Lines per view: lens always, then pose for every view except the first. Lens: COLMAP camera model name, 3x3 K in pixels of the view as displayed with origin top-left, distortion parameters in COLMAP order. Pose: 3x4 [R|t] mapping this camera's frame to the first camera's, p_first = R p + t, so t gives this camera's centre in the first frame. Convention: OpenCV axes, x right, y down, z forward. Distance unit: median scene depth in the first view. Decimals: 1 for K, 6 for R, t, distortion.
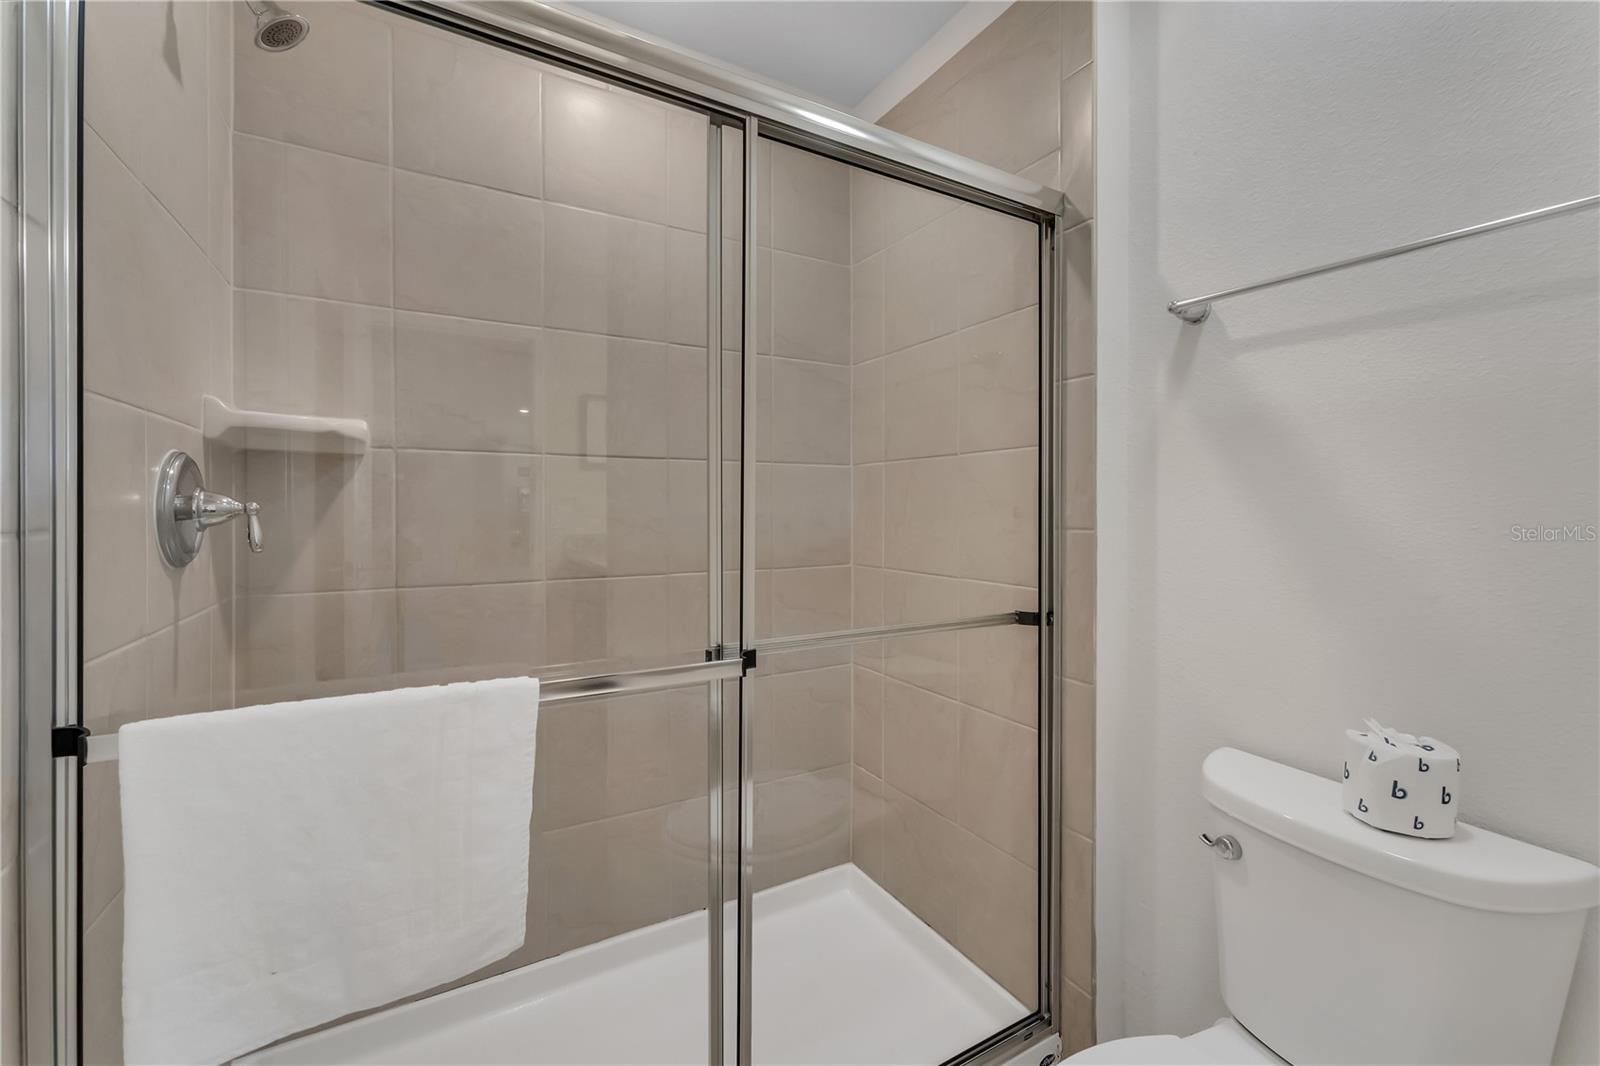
lens RADIAL K [[647.0, 0, 801.4], [0, 647.0, 518.2], [0, 0, 1]] dist [0.000868, 0.000227]
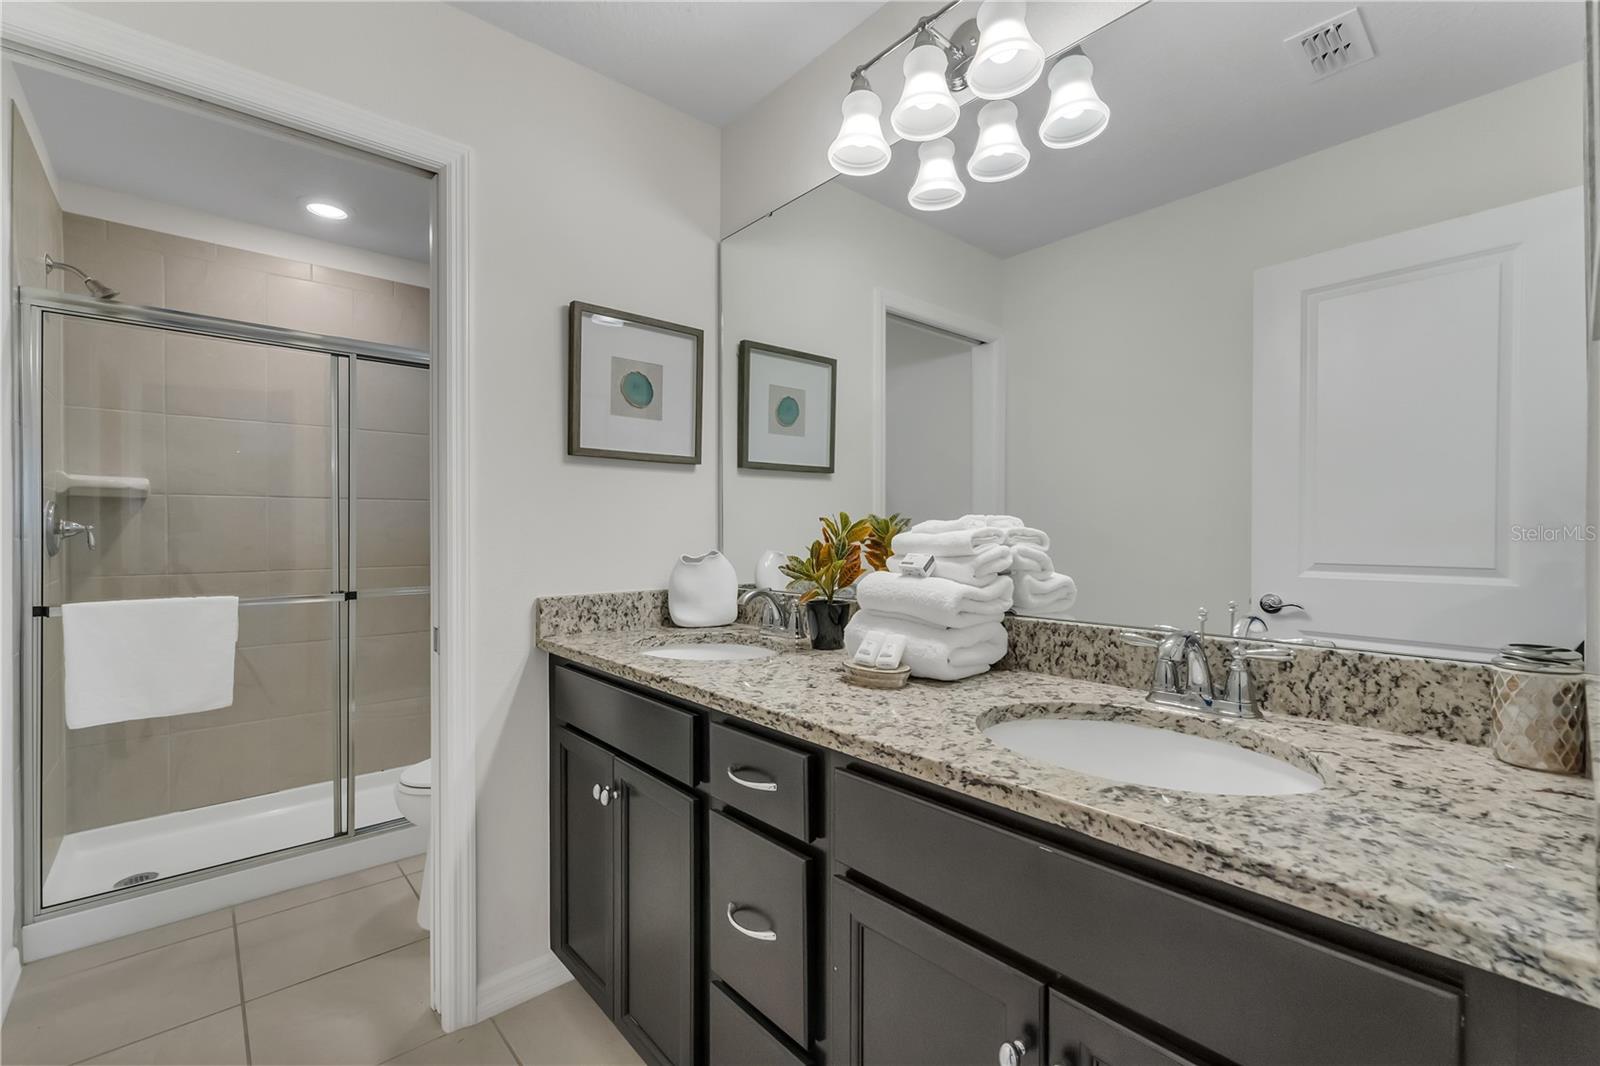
lens RADIAL K [[725.0, 0, 826.8], [0, 725.0, 539.3], [0, 0, 1]] dist [0.001083, 0.000556]
pose [[0.979966, -0.001527, 0.199157, 1.045646], [0.001171, 0.999998, 0.001904, 0.018975], [-0.199159, -0.001633, 0.979966, -1.819743]]
